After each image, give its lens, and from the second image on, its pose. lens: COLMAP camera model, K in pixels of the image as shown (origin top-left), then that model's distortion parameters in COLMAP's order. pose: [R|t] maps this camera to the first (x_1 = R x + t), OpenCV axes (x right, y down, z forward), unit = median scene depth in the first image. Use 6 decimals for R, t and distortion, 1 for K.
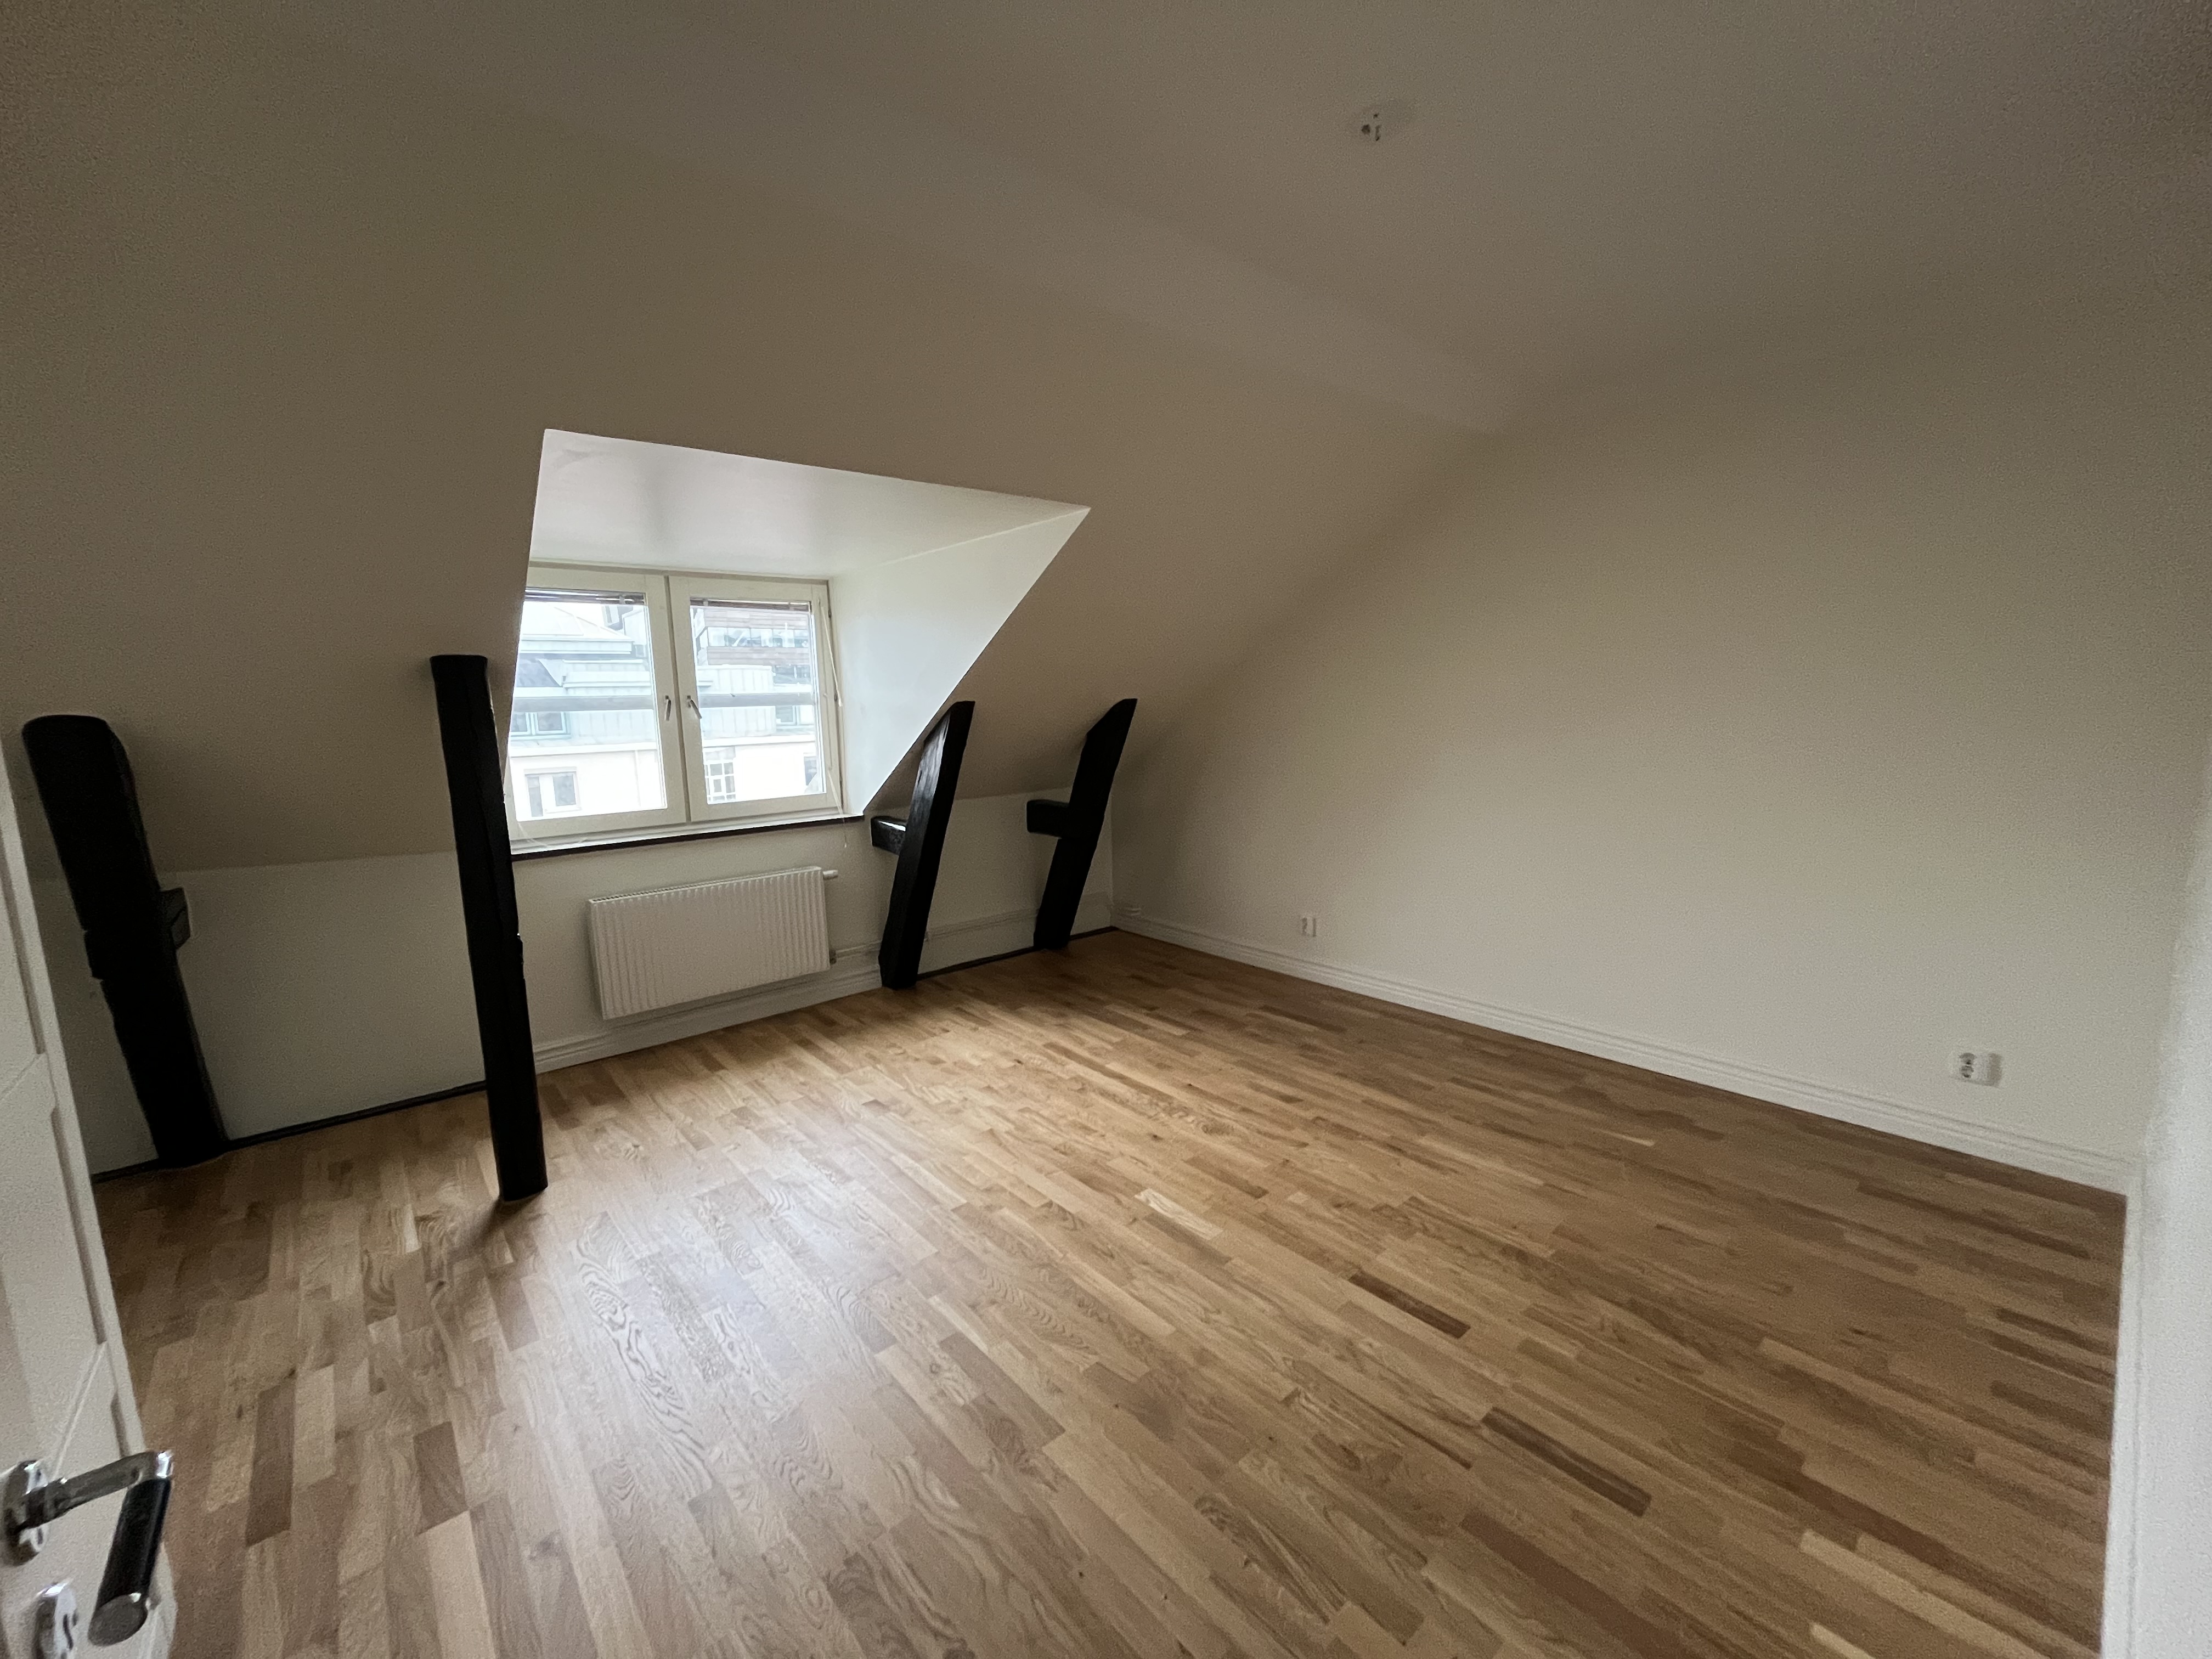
lens RADIAL K [[895.5, 0, 1099.6], [0, 895.5, 829.1], [0, 0, 1]] dist [-0.000040, 0.000269]
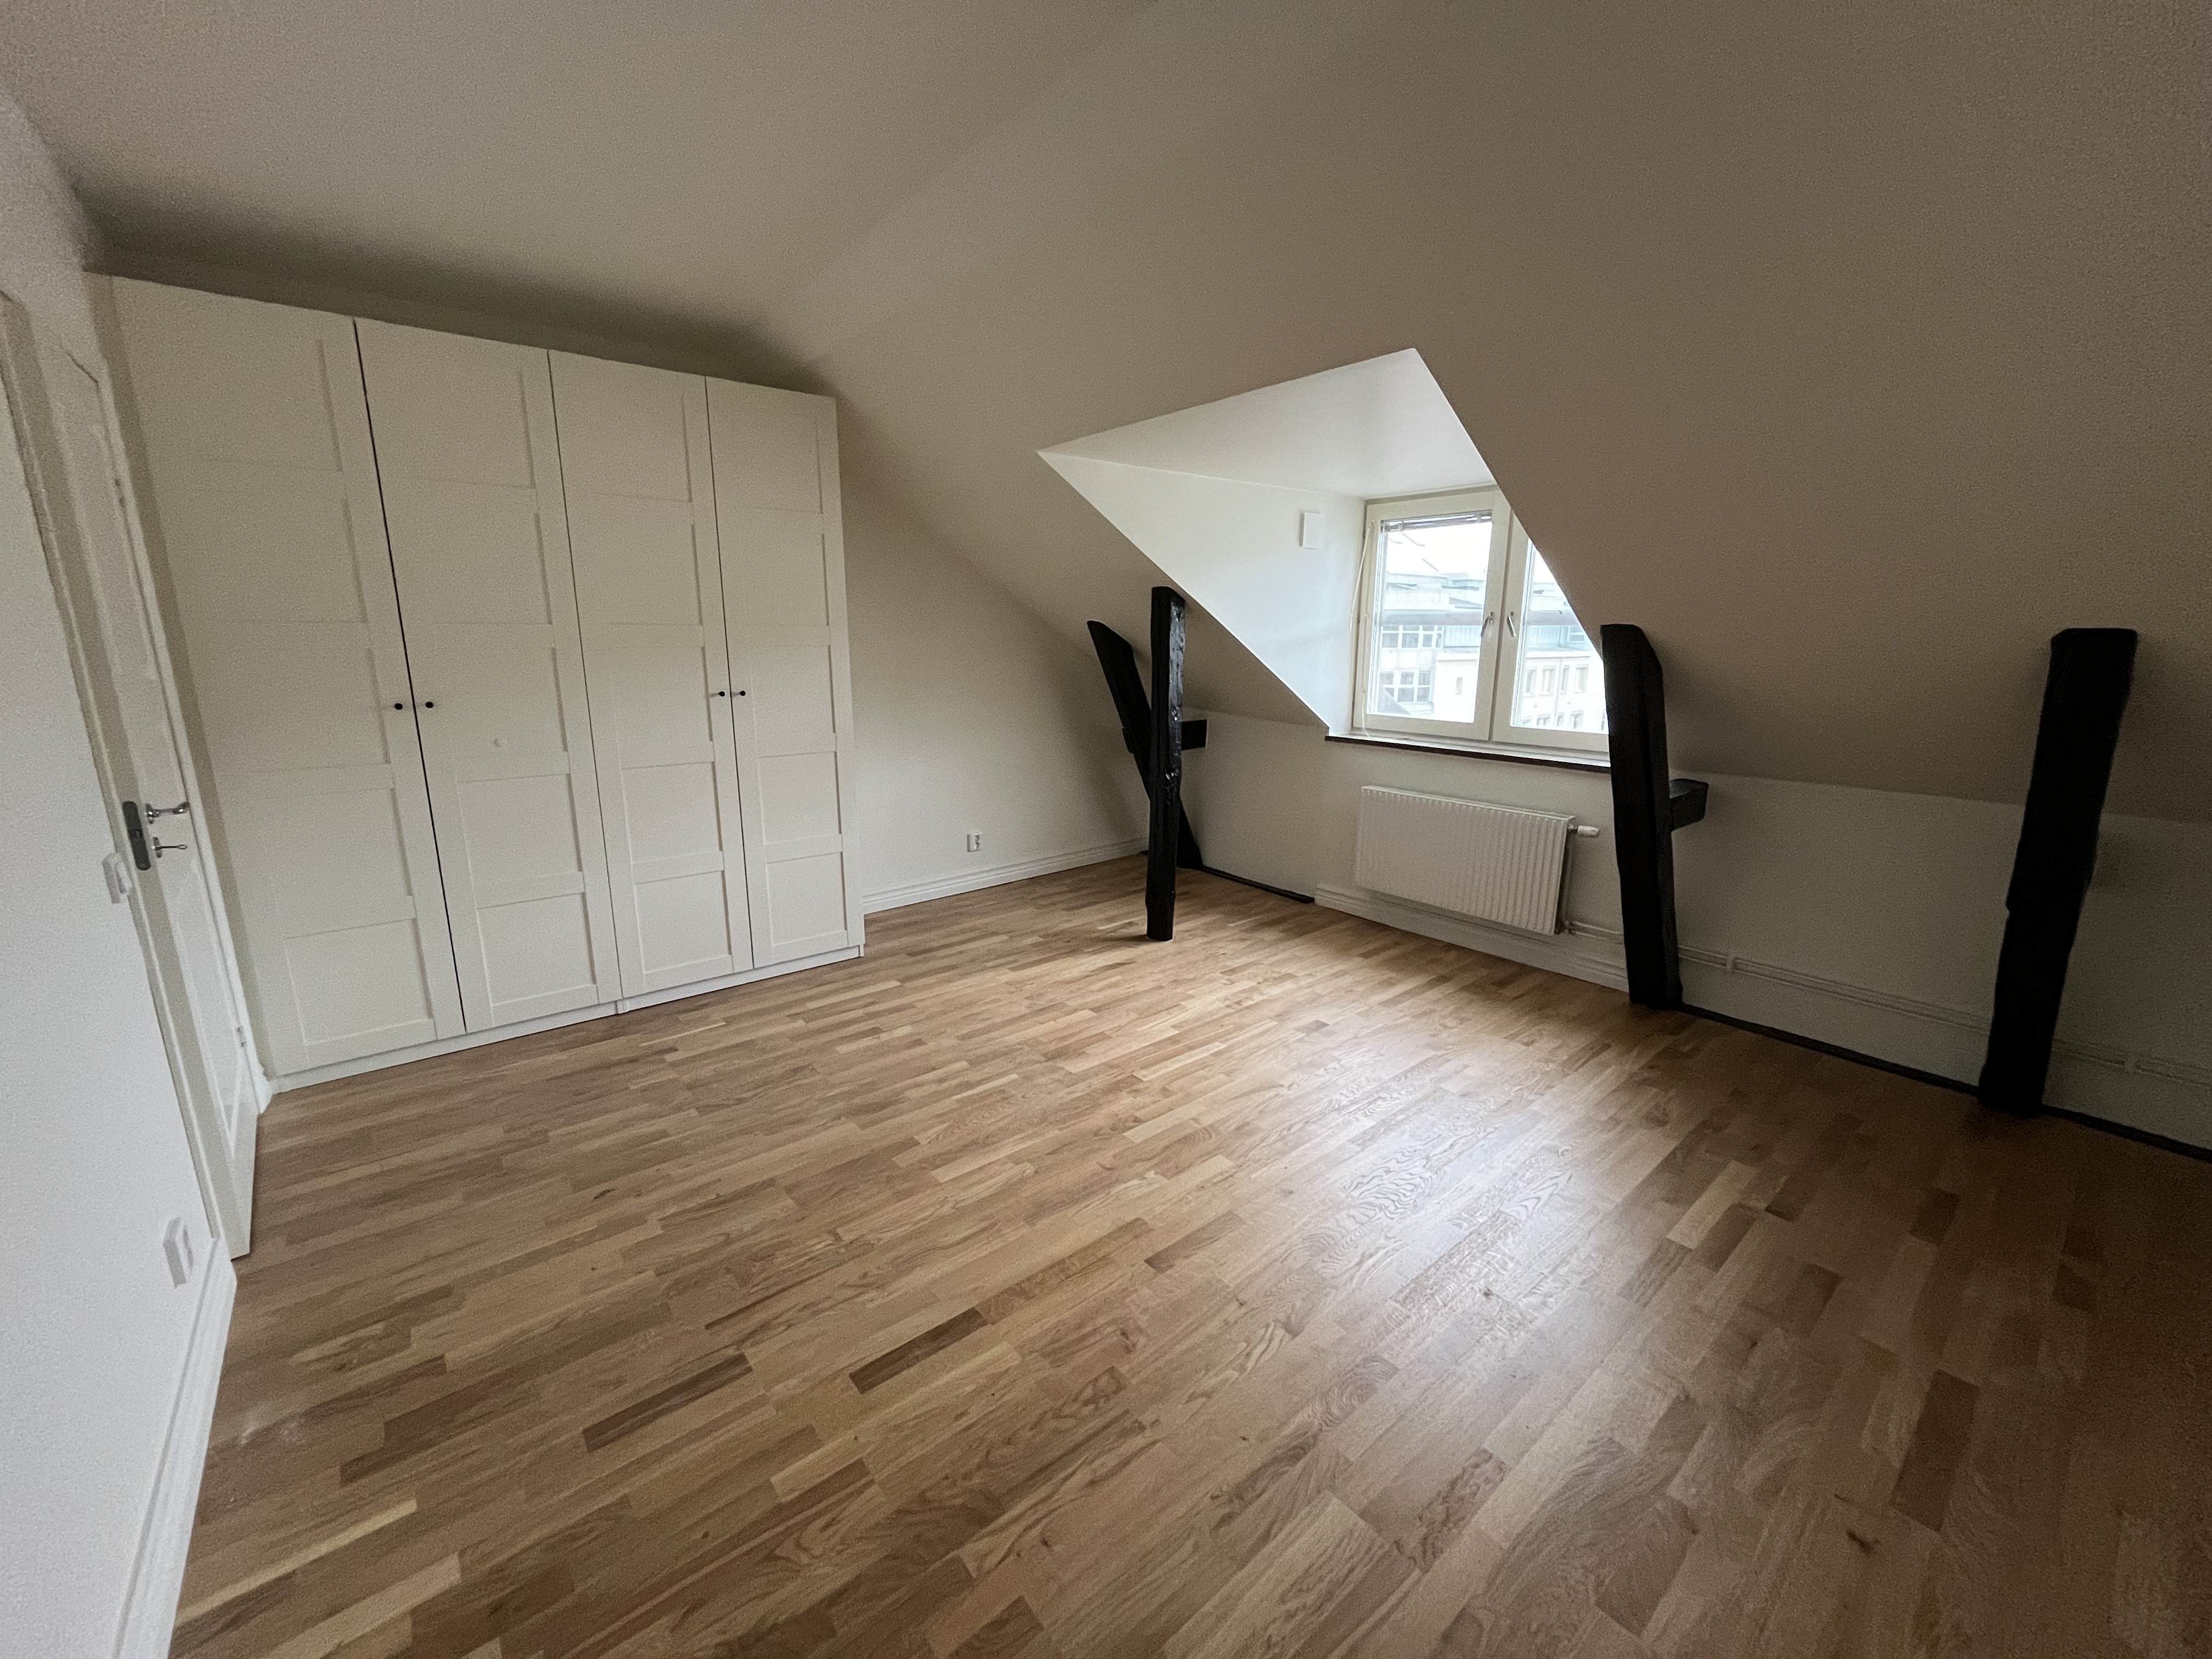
lens RADIAL K [[895.5, 0, 1099.6], [0, 895.5, 829.1], [0, 0, 1]] dist [-0.000040, 0.000269]
pose [[-0.032397, 0.241315, -0.969906, 0.777052], [-0.145184, 0.958986, 0.243447, -0.132086], [0.988874, 0.148702, 0.003967, 0.810492]]
